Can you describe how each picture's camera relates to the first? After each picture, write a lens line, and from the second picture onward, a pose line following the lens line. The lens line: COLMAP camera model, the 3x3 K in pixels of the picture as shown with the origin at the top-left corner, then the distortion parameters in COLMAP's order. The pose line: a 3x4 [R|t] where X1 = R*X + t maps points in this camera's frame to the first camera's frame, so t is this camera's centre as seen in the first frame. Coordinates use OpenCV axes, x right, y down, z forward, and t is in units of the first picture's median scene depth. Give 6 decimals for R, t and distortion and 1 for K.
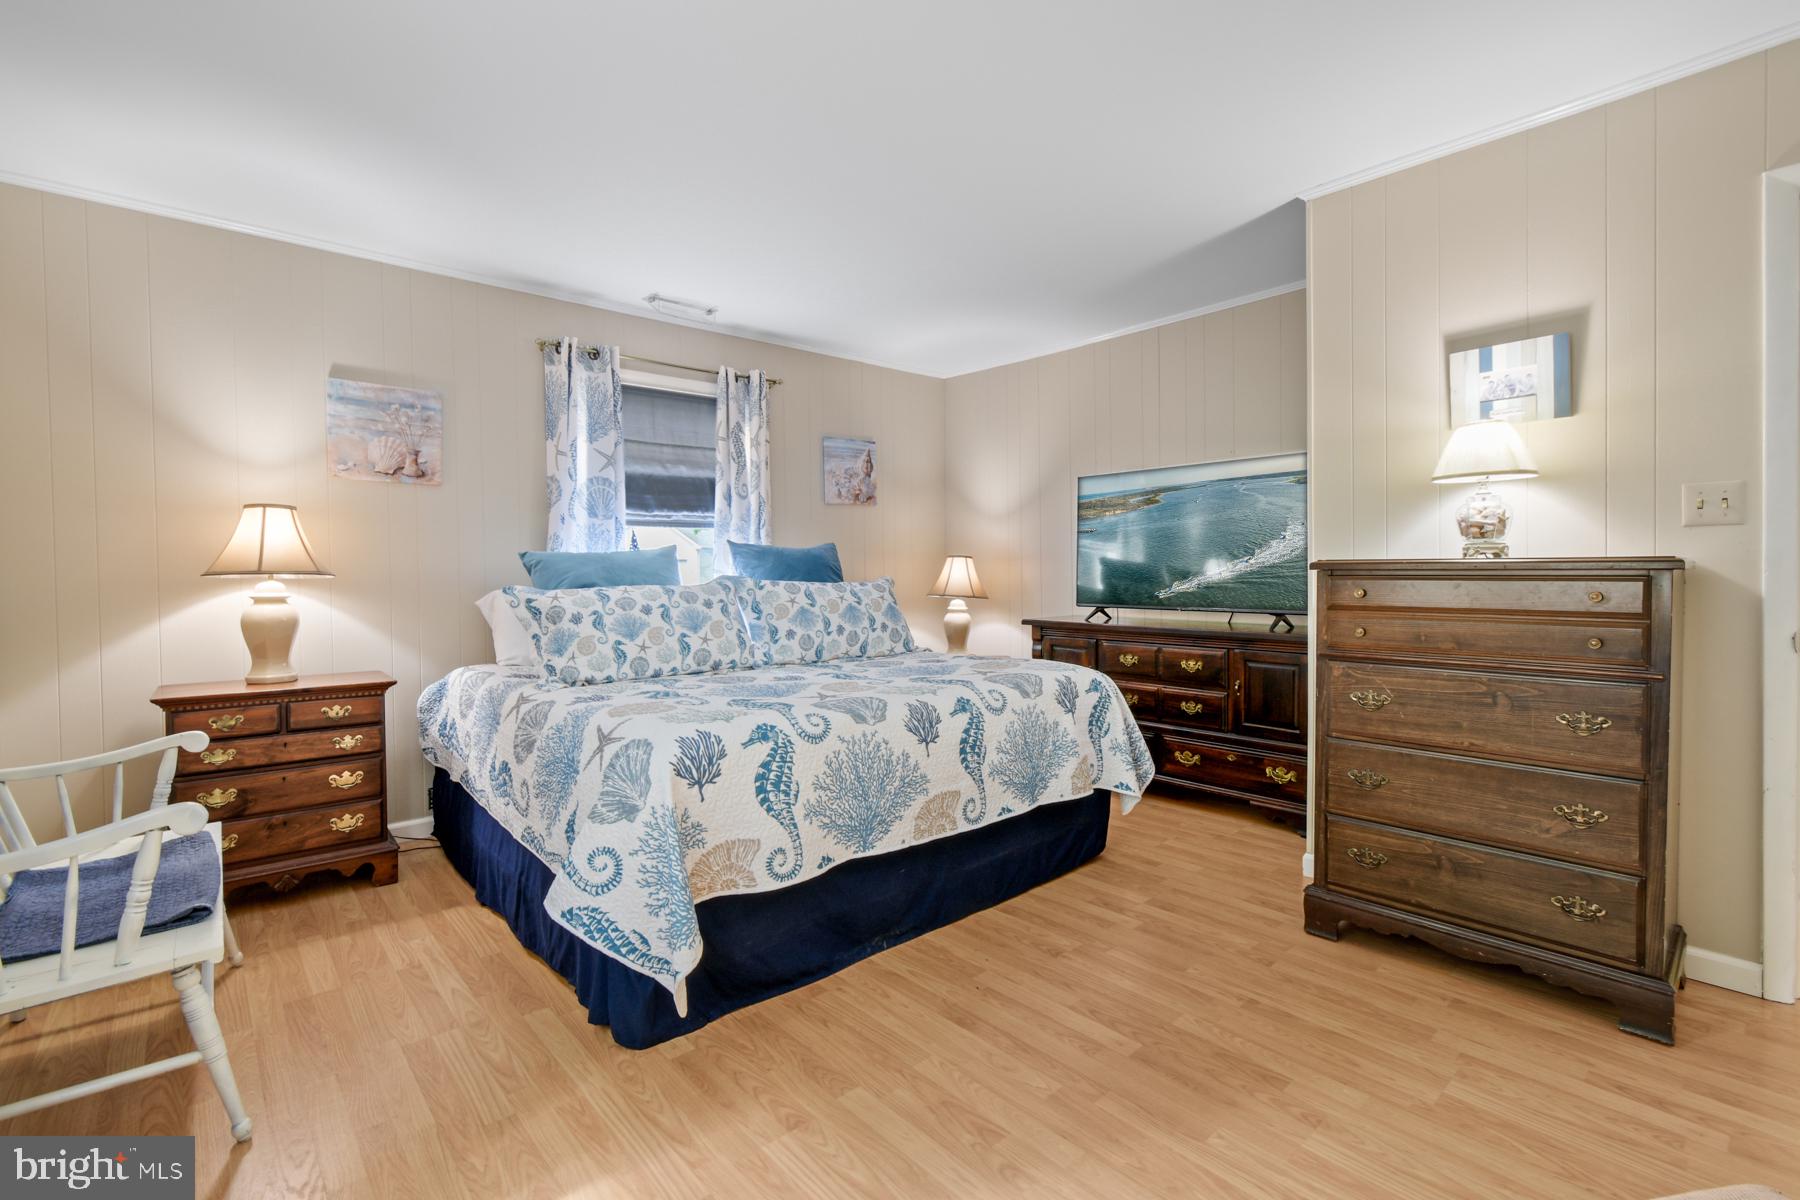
lens RADIAL K [[804.1, 0, 900.7], [0, 804.1, 586.5], [0, 0, 1]] dist [0.002111, -0.001186]
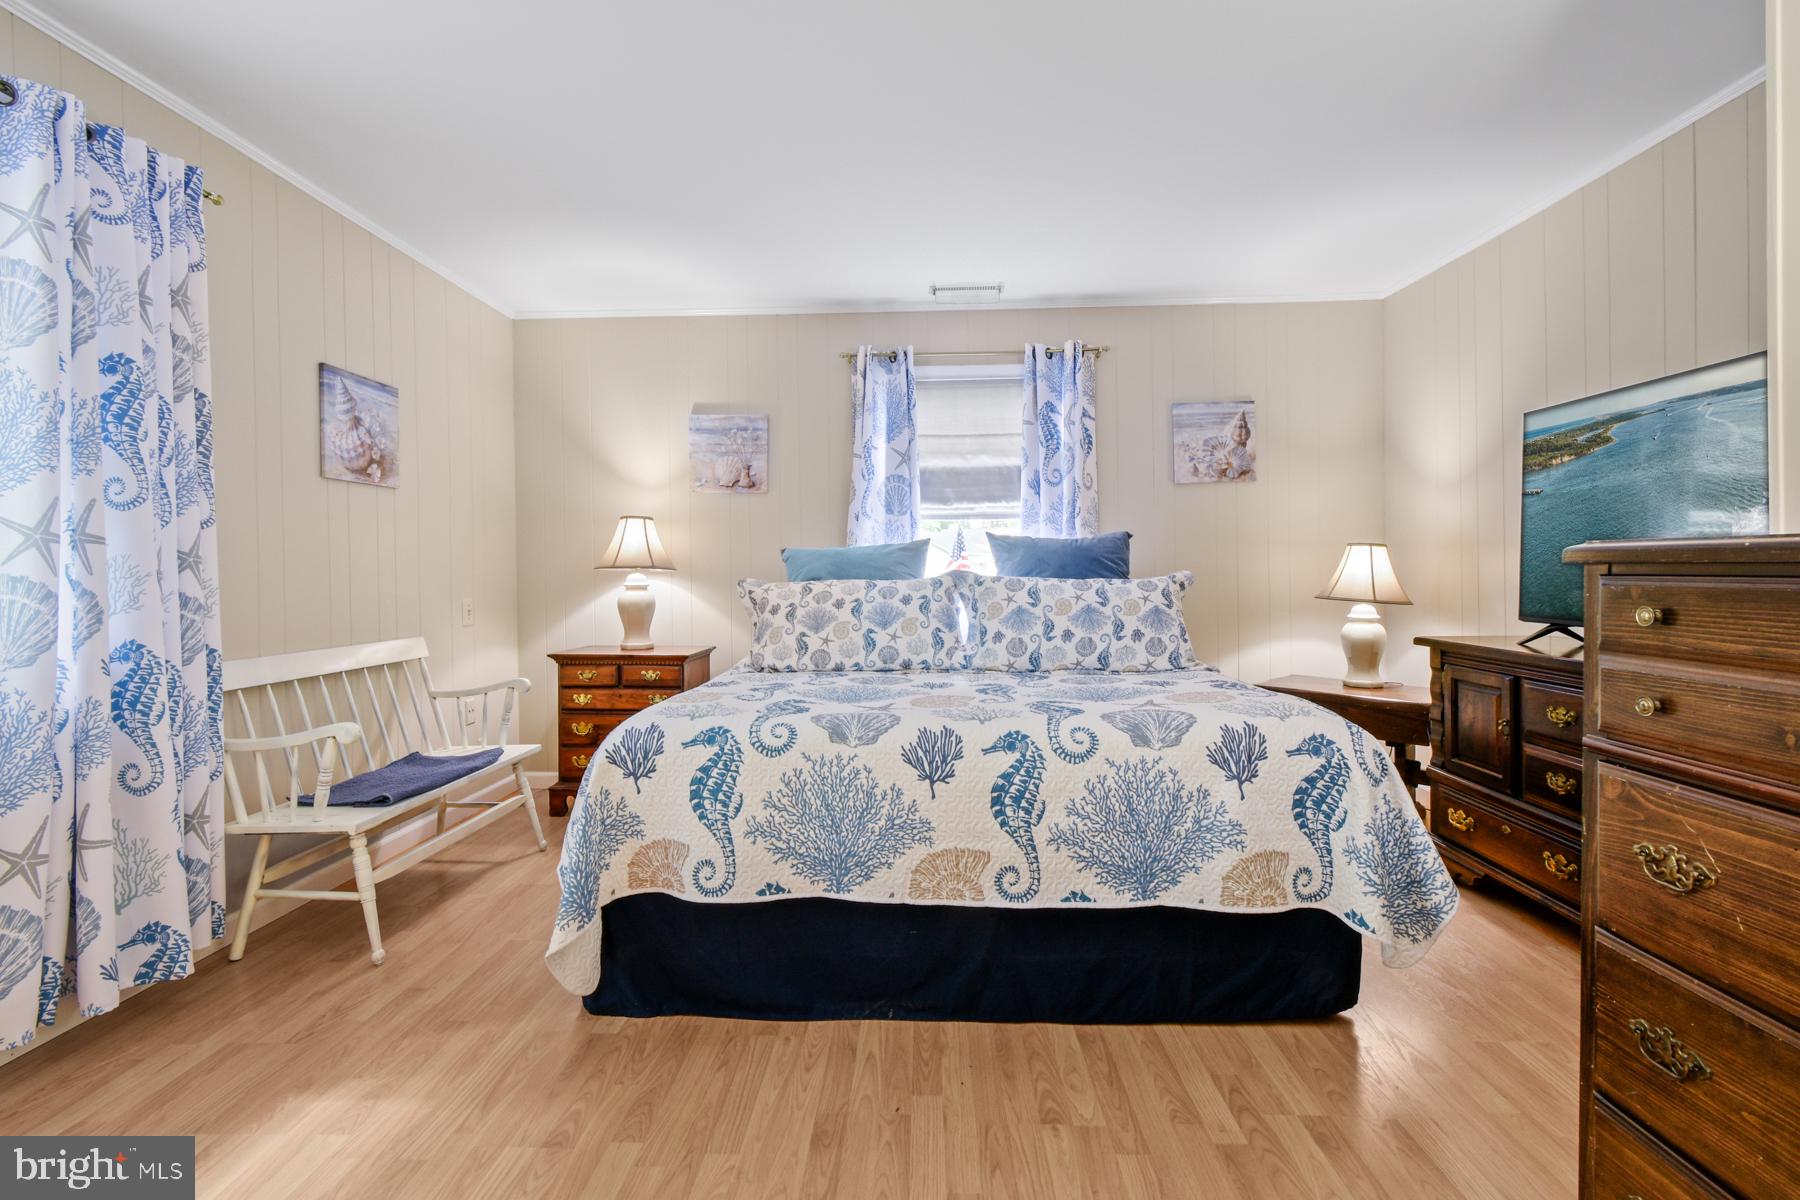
lens RADIAL K [[809.9, 0, 896.0], [0, 809.9, 579.3], [0, 0, 1]] dist [0.001962, -0.000079]
pose [[0.723772, 0.010591, -0.689958, 0.443615], [-0.011620, 0.999927, 0.003159, -0.005906], [0.689941, 0.005731, 0.723843, 0.312297]]
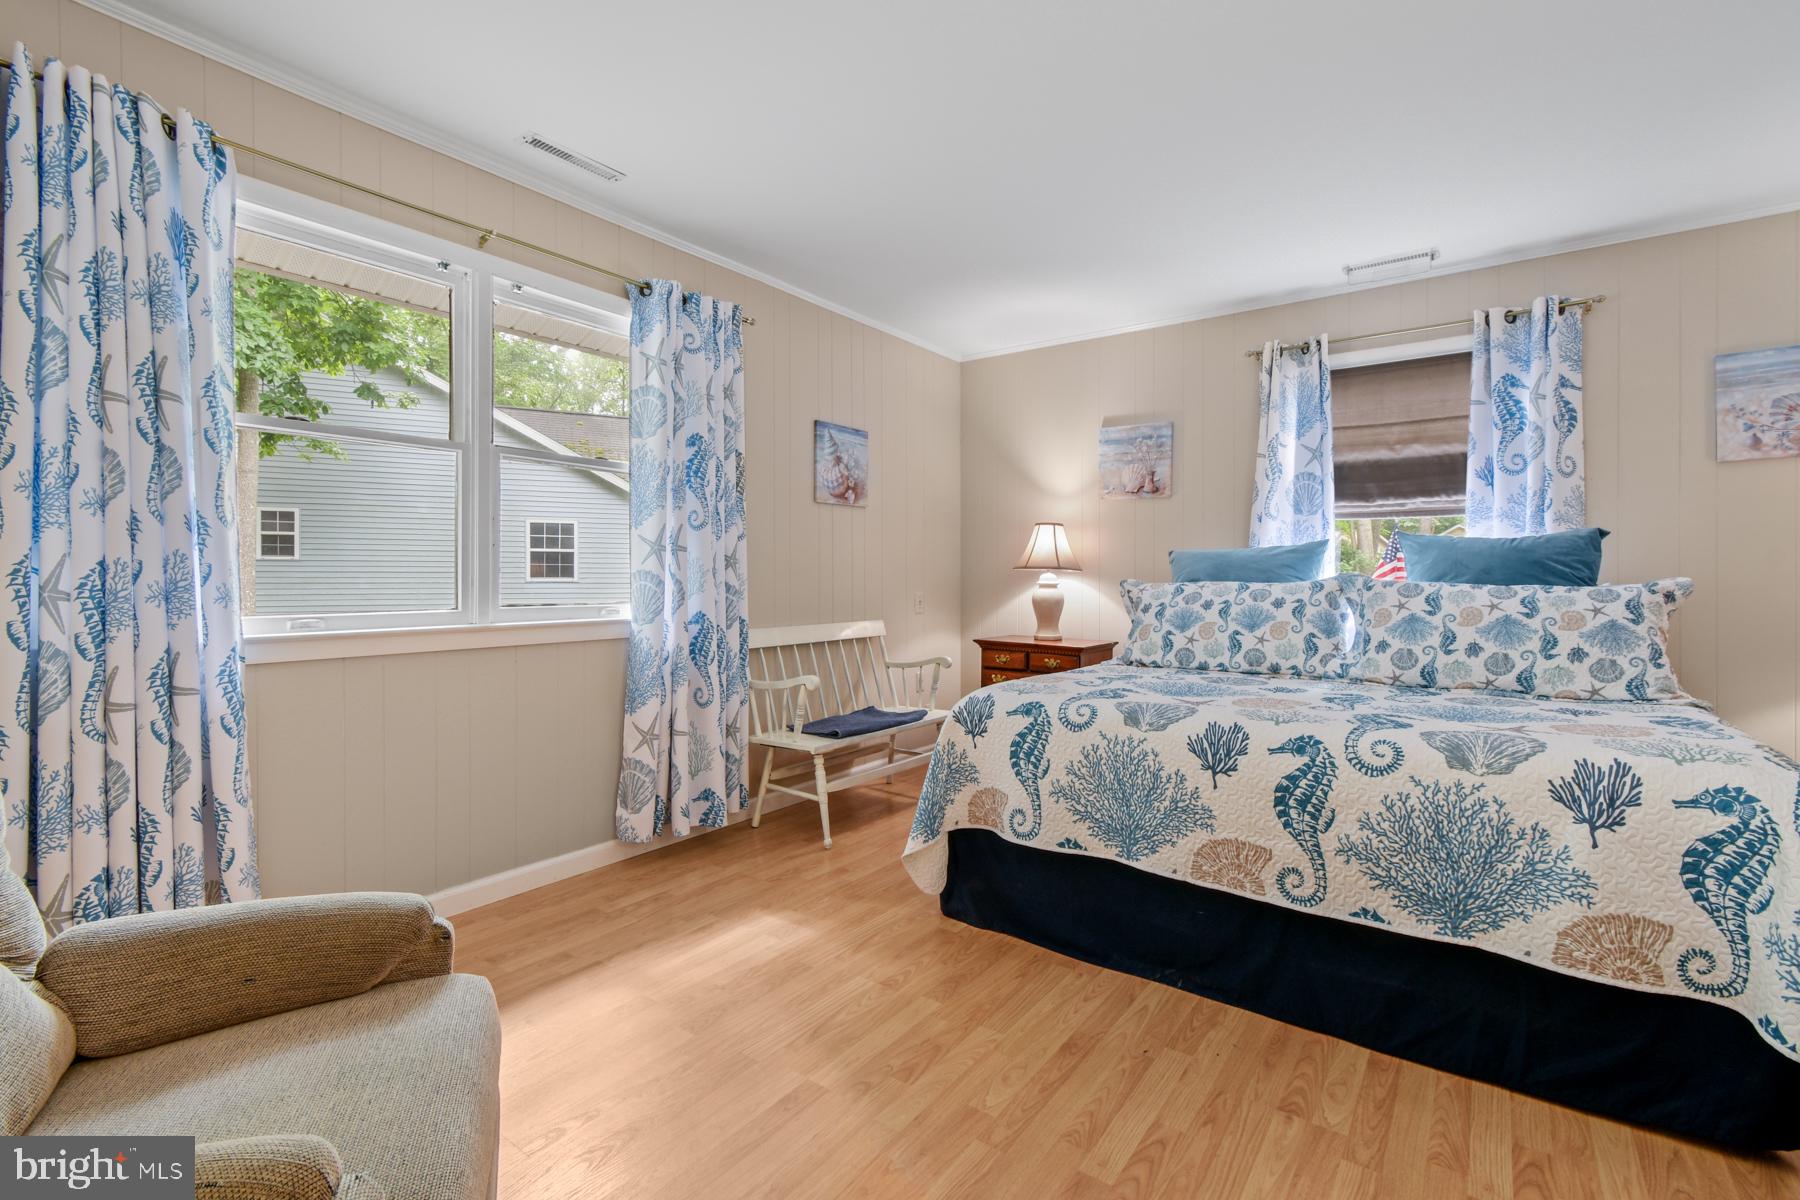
lens RADIAL K [[804.1, 0, 900.7], [0, 804.1, 586.5], [0, 0, 1]] dist [0.002111, -0.001186]
pose [[0.211125, 0.026767, -0.977092, 0.621024], [-0.023060, 0.999483, 0.022398, -0.008913], [0.977187, 0.017803, 0.211633, 0.394311]]
